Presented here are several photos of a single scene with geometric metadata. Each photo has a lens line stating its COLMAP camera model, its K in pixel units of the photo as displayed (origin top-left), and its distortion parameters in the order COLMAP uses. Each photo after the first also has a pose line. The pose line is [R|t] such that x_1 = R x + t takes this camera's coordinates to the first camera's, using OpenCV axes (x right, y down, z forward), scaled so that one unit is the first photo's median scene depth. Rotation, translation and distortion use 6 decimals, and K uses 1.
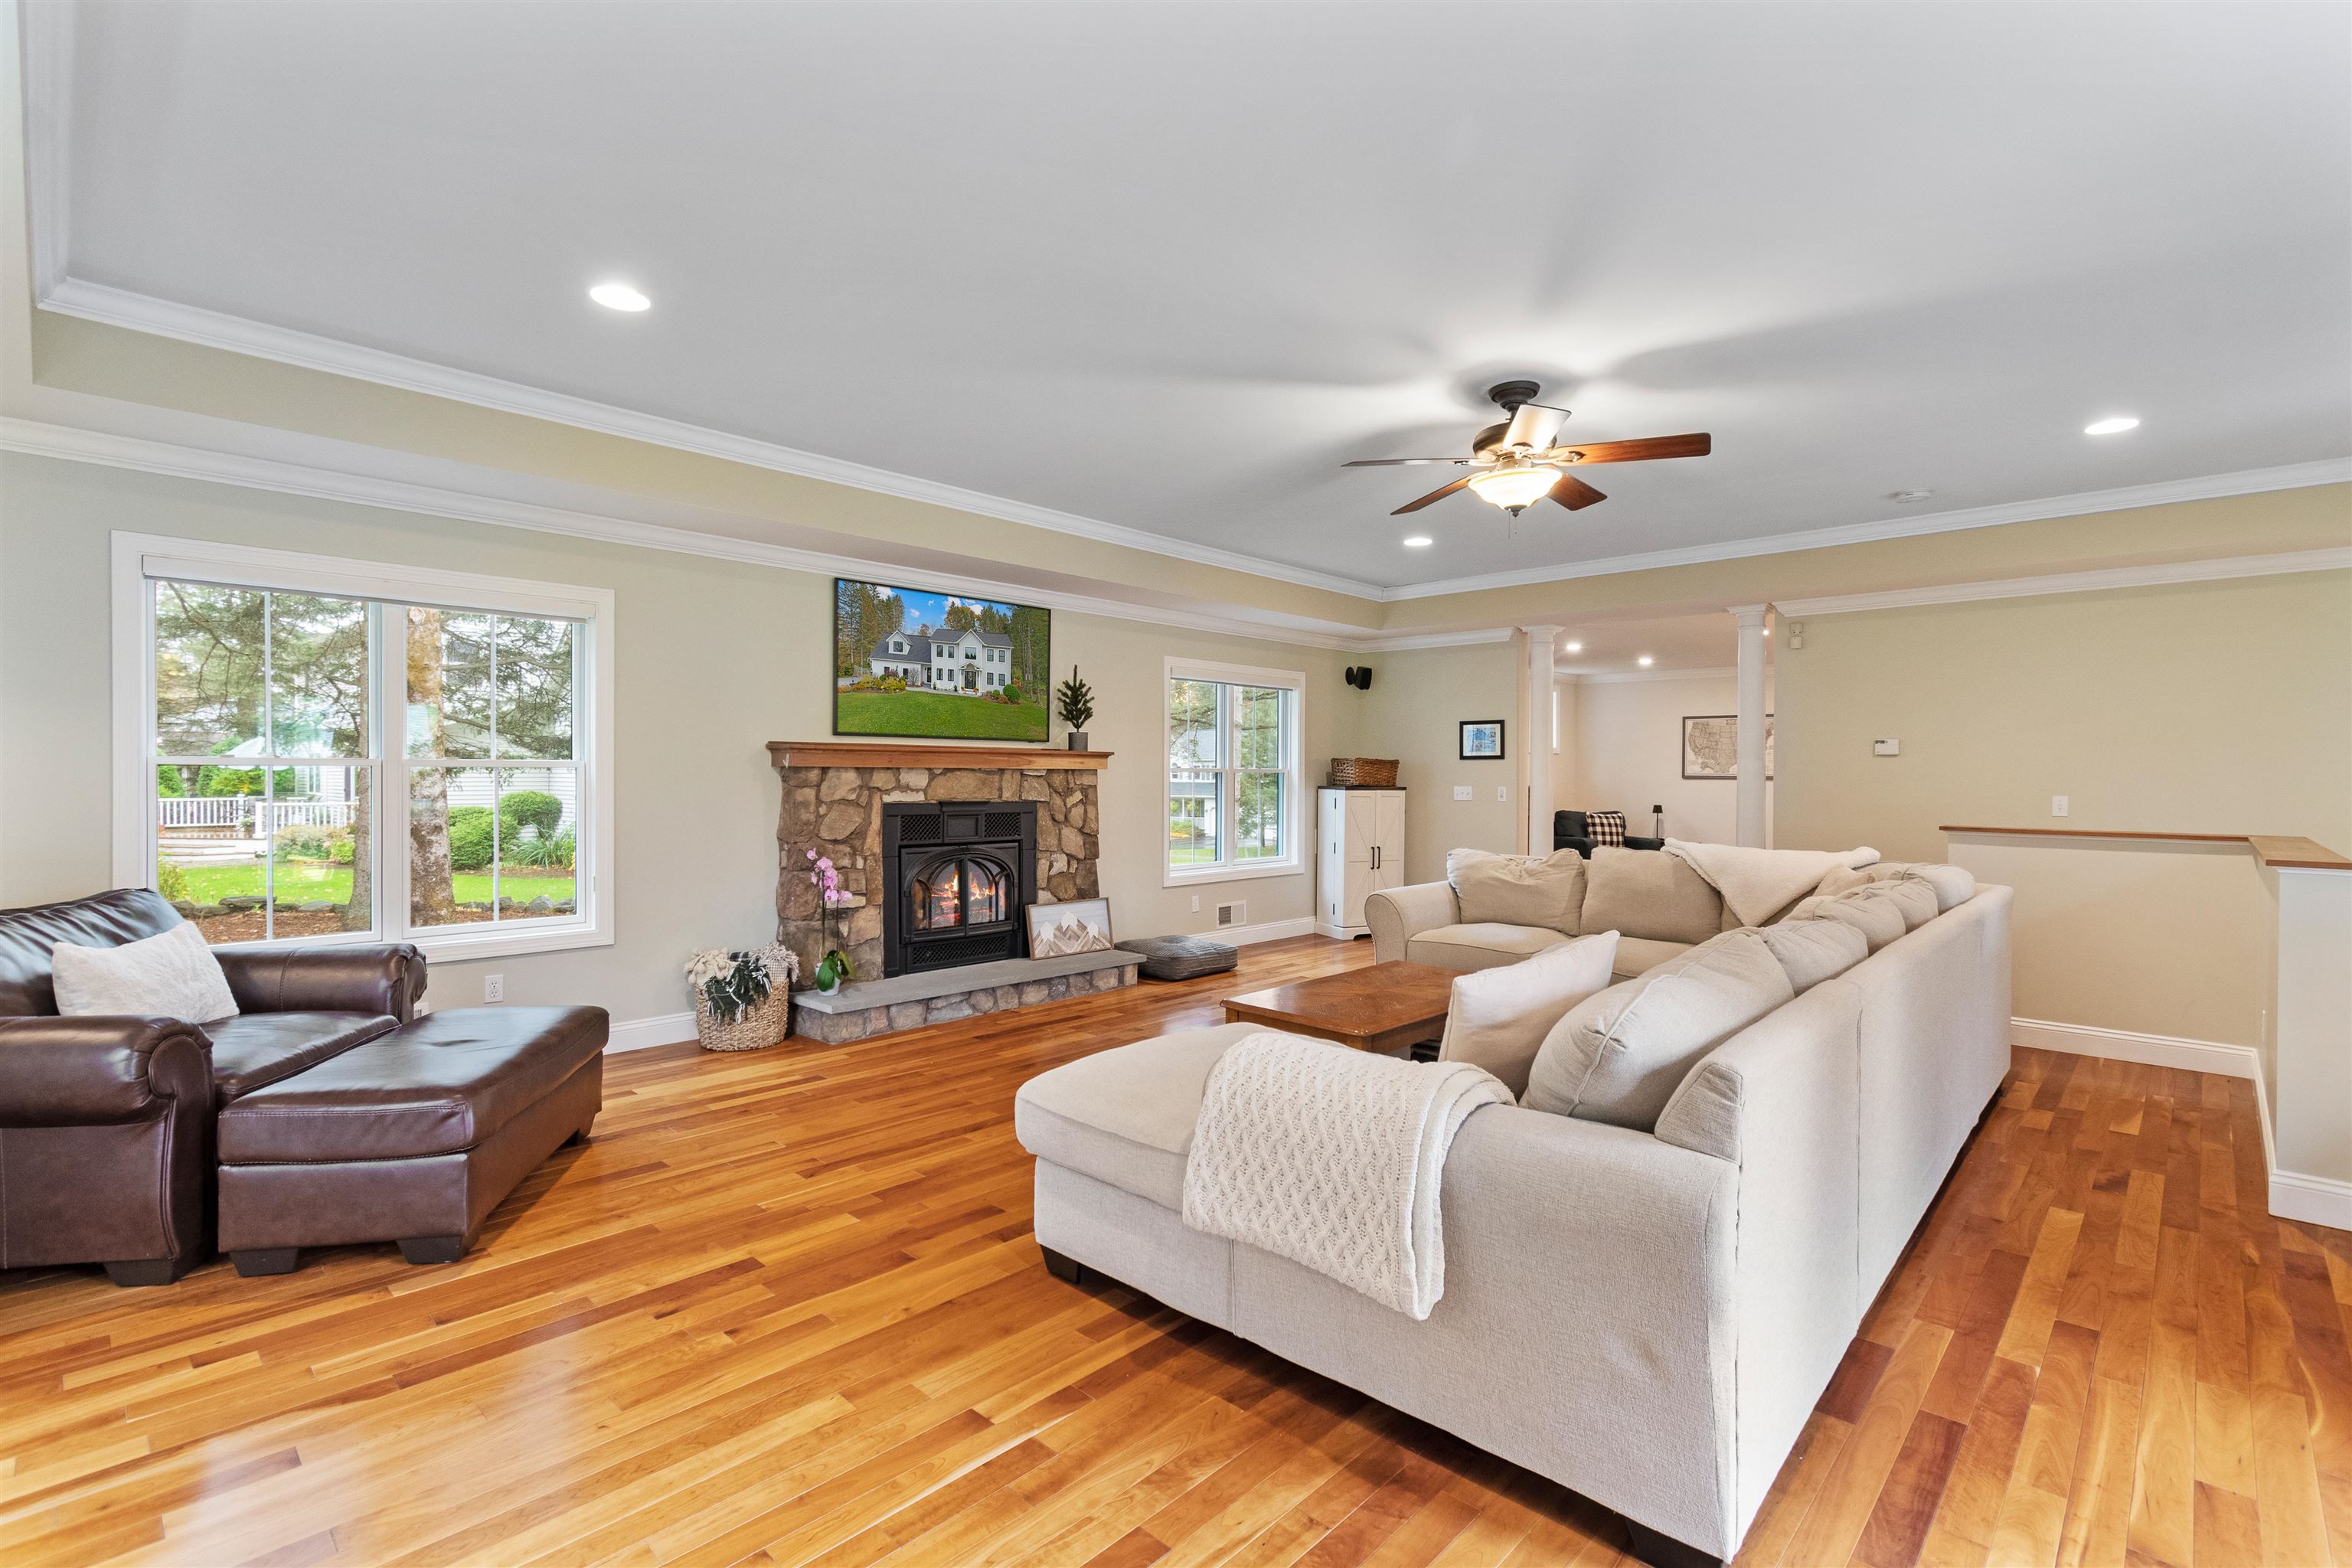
lens RADIAL K [[1067.8, 0, 1179.4], [0, 1067.8, 775.2], [0, 0, 1]] dist [0.004289, 0.000412]
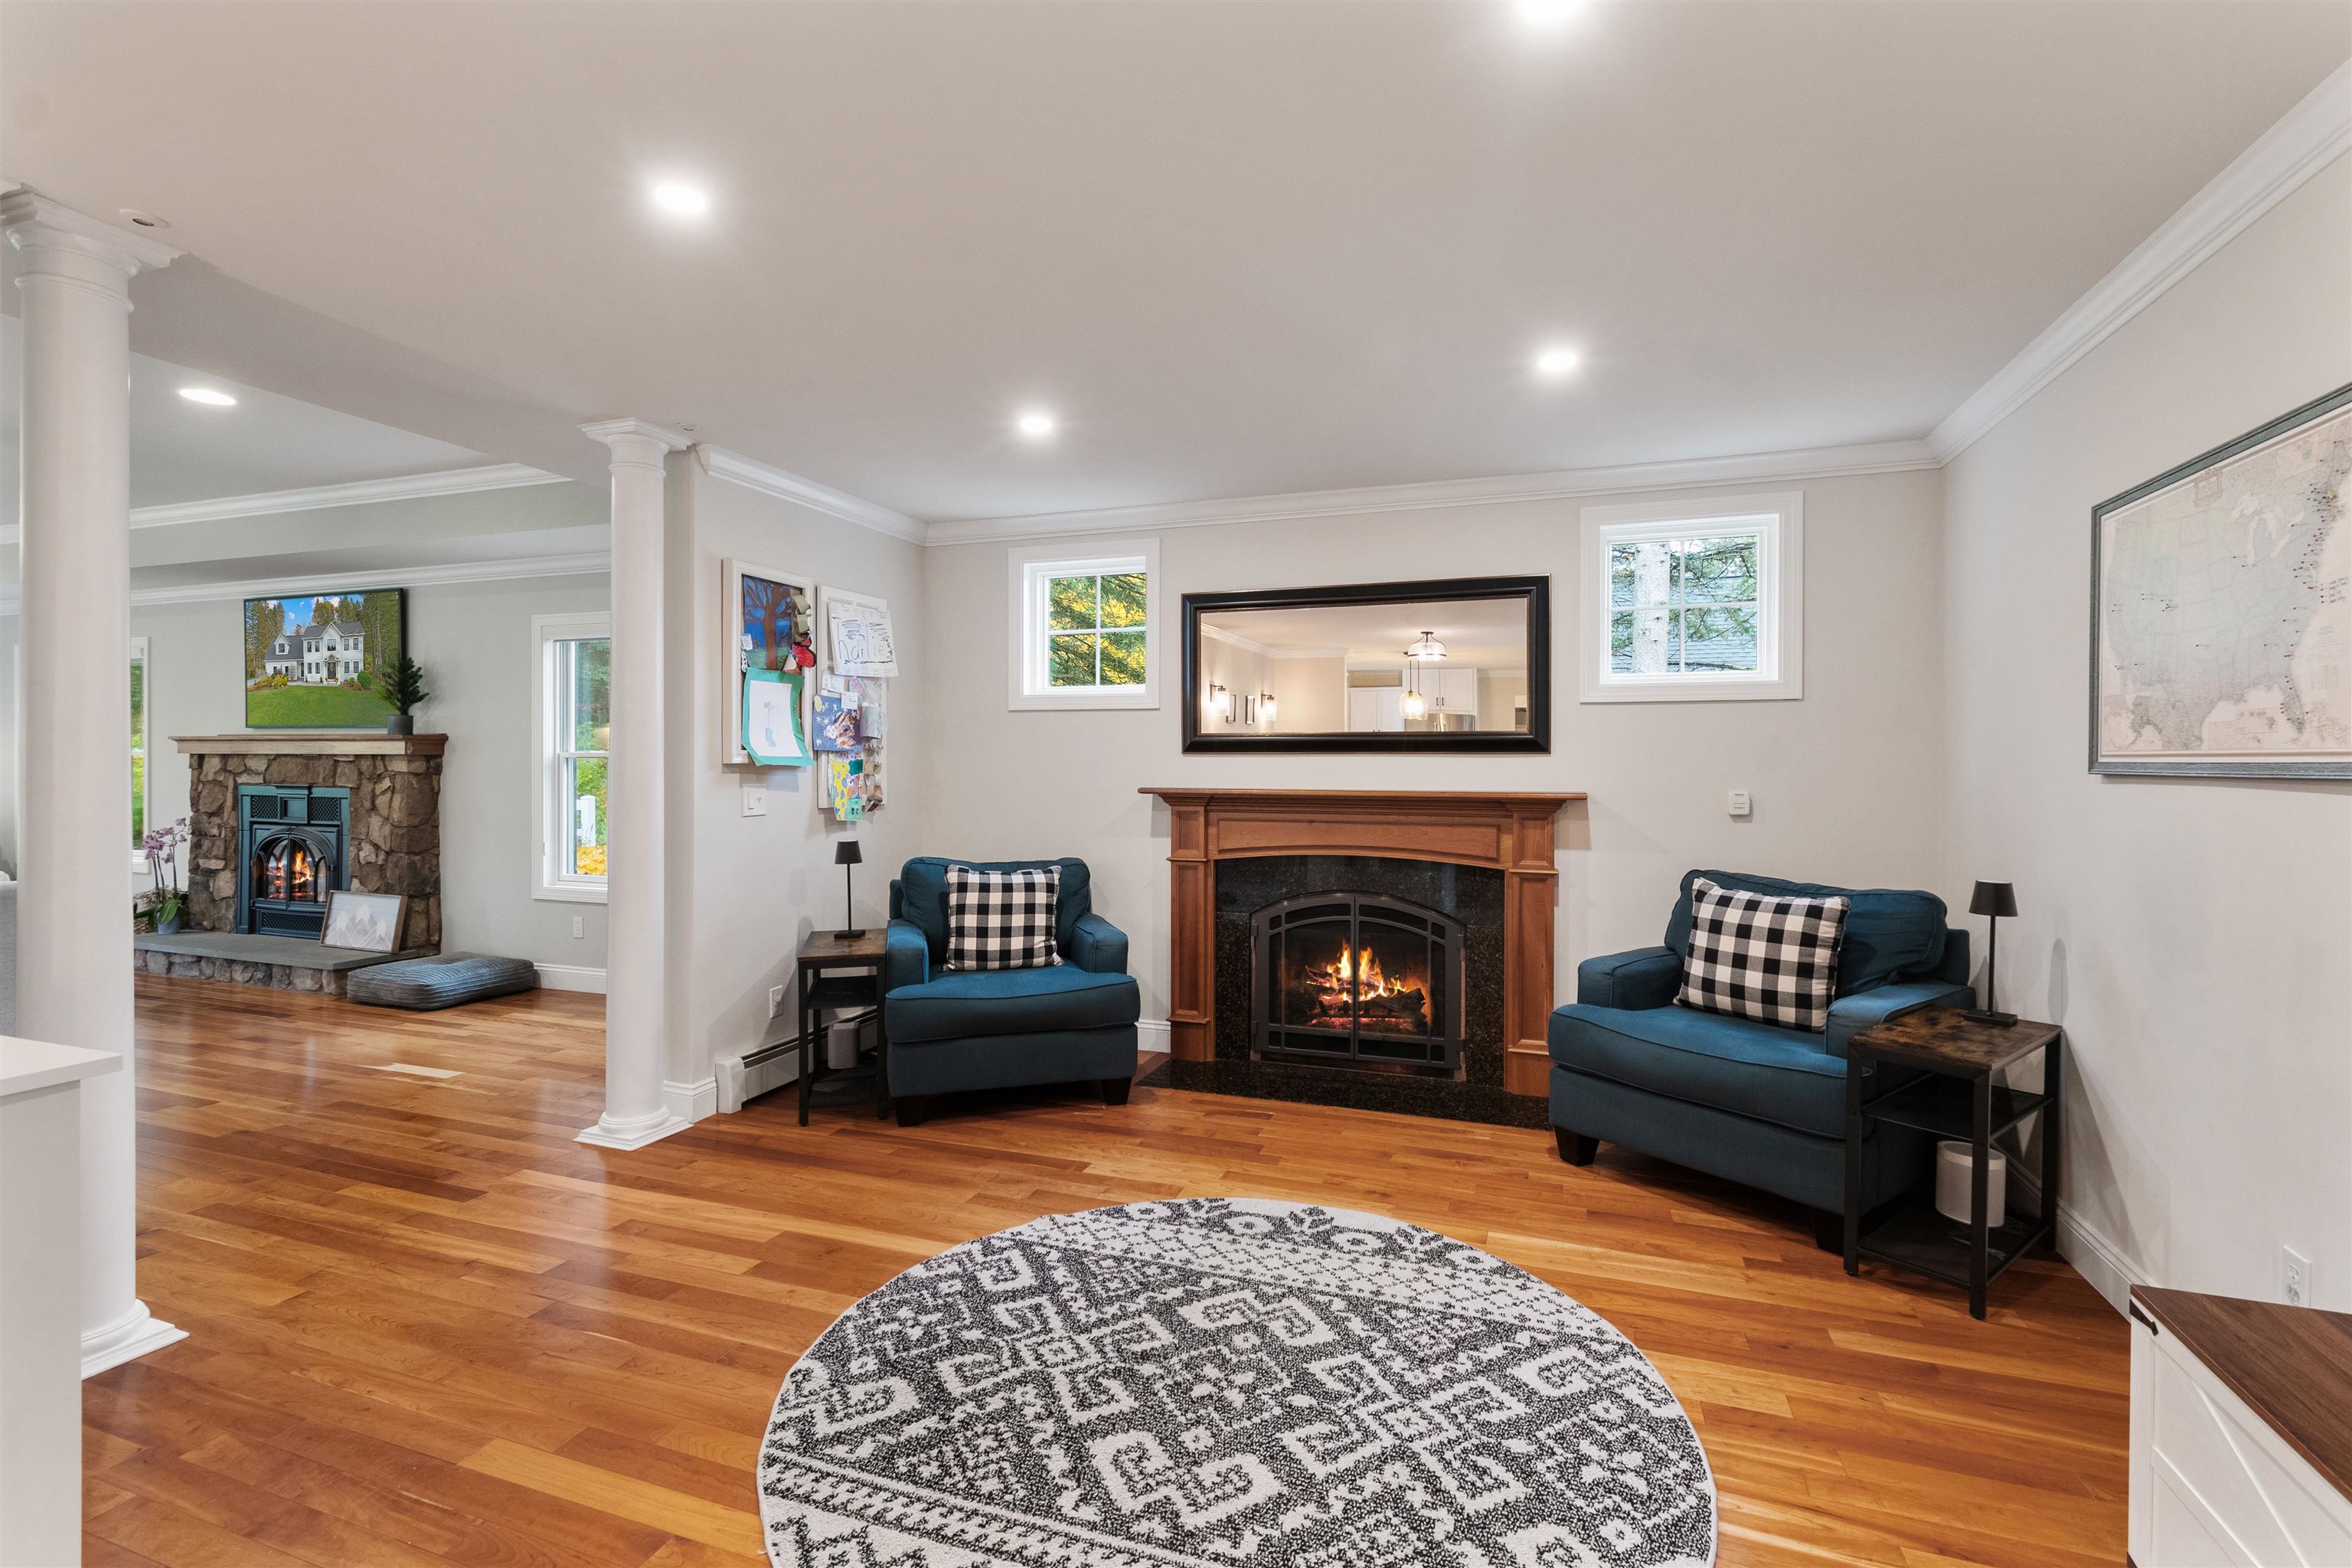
lens RADIAL K [[1067.8, 0, 1179.3], [0, 1067.8, 778.4], [0, 0, 1]] dist [0.004289, 0.000412]
pose [[0.413656, 0.002185, -0.910431, 1.103326], [-0.011301, 0.999932, -0.002735, 0.010807], [0.910363, 0.011420, 0.413652, 1.313597]]
